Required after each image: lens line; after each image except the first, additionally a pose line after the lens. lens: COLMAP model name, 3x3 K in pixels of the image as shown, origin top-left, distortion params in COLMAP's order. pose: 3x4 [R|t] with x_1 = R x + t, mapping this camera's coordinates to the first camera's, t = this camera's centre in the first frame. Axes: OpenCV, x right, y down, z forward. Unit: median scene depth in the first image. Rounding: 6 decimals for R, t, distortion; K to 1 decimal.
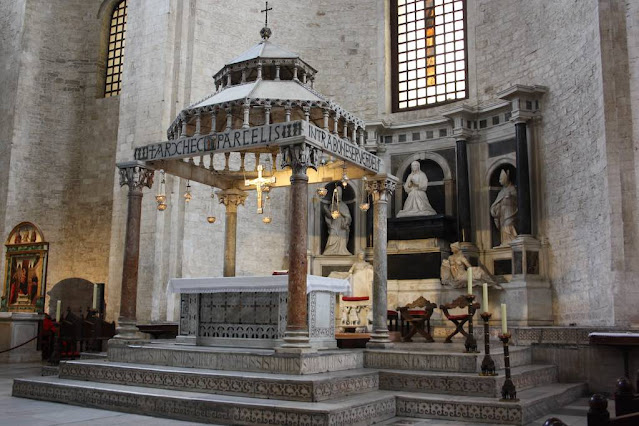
lens RADIAL K [[669.1, 0, 319.5], [0, 669.1, 213.6], [0, 0, 1]] dist [-0.058001, 0.000000]
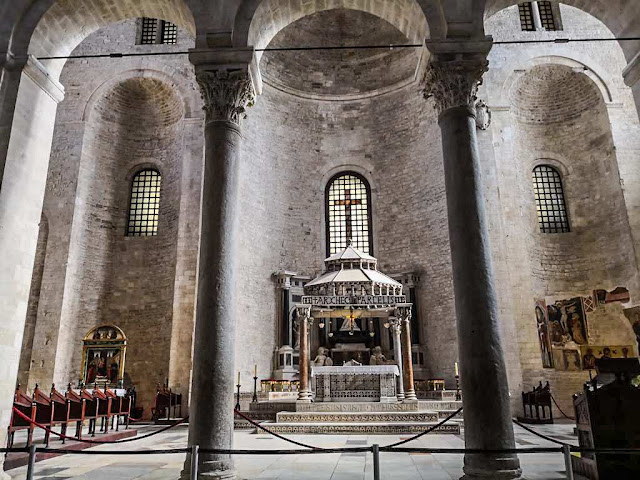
lens RADIAL K [[513.3, 0, 319.7], [0, 513.3, 239.6], [0, 0, 1]] dist [-0.013758, -0.001975]
pose [[0.876603, 0.116044, 0.467013, -0.553444], [-0.052716, 0.987805, -0.146501, -0.029016], [-0.478318, 0.103804, 0.872030, -0.195934]]
